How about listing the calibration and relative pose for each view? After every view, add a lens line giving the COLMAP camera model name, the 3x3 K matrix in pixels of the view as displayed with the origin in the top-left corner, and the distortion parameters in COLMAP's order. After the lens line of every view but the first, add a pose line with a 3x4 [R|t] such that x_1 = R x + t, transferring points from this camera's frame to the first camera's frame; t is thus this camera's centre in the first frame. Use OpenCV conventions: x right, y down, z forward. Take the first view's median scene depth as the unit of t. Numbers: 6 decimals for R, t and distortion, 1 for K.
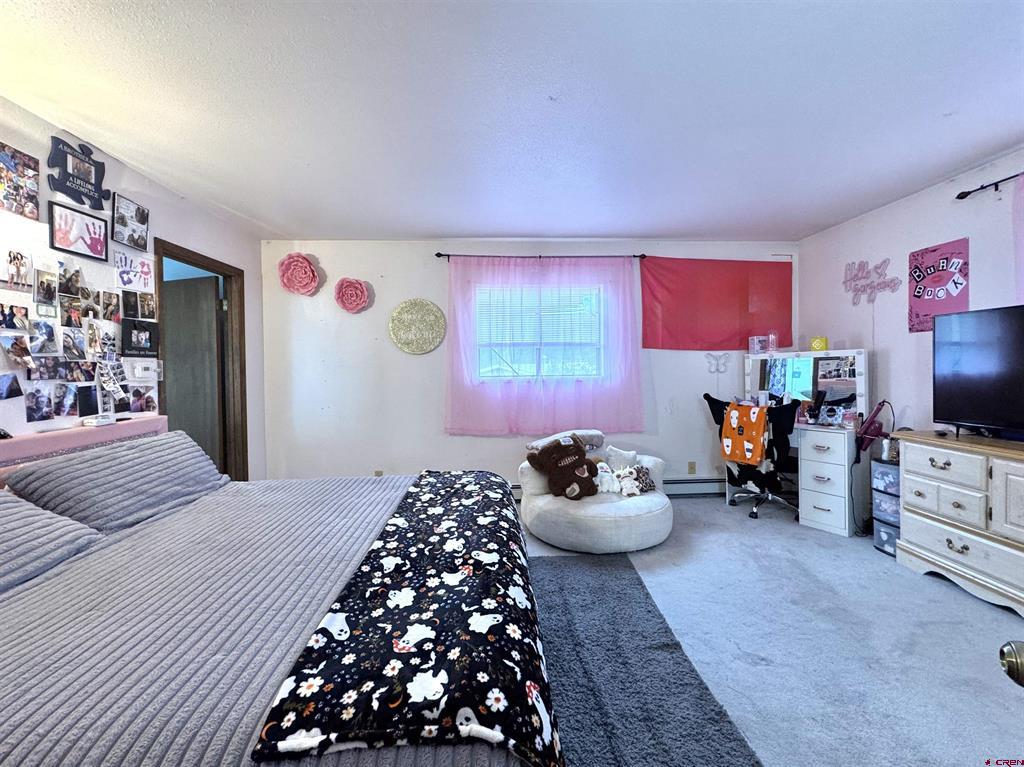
lens RADIAL K [[420.1, 0, 514.2], [0, 420.1, 369.3], [0, 0, 1]] dist [-0.001028, 0.000035]
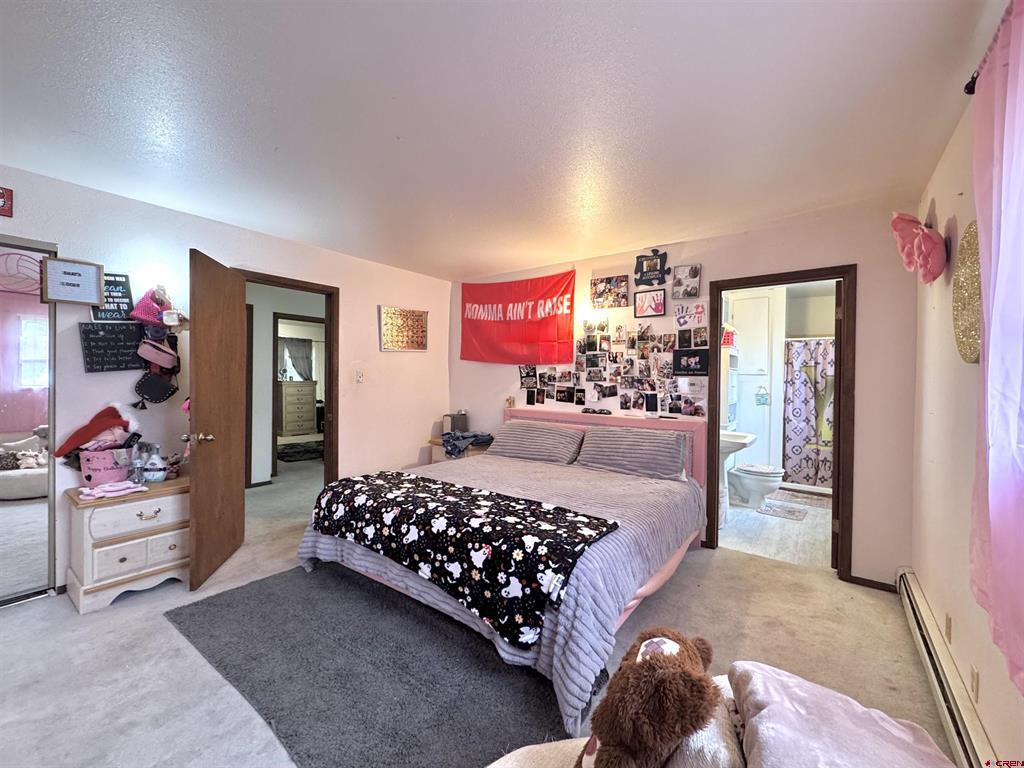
lens RADIAL K [[412.5, 0, 509.8], [0, 412.5, 384.9], [0, 0, 1]] dist [-0.001098, 0.000371]
pose [[-0.647625, 0.019173, -0.761718, 0.606029], [-0.010119, 0.999379, 0.033759, -0.044813], [0.761892, 0.029571, -0.647028, 1.636462]]
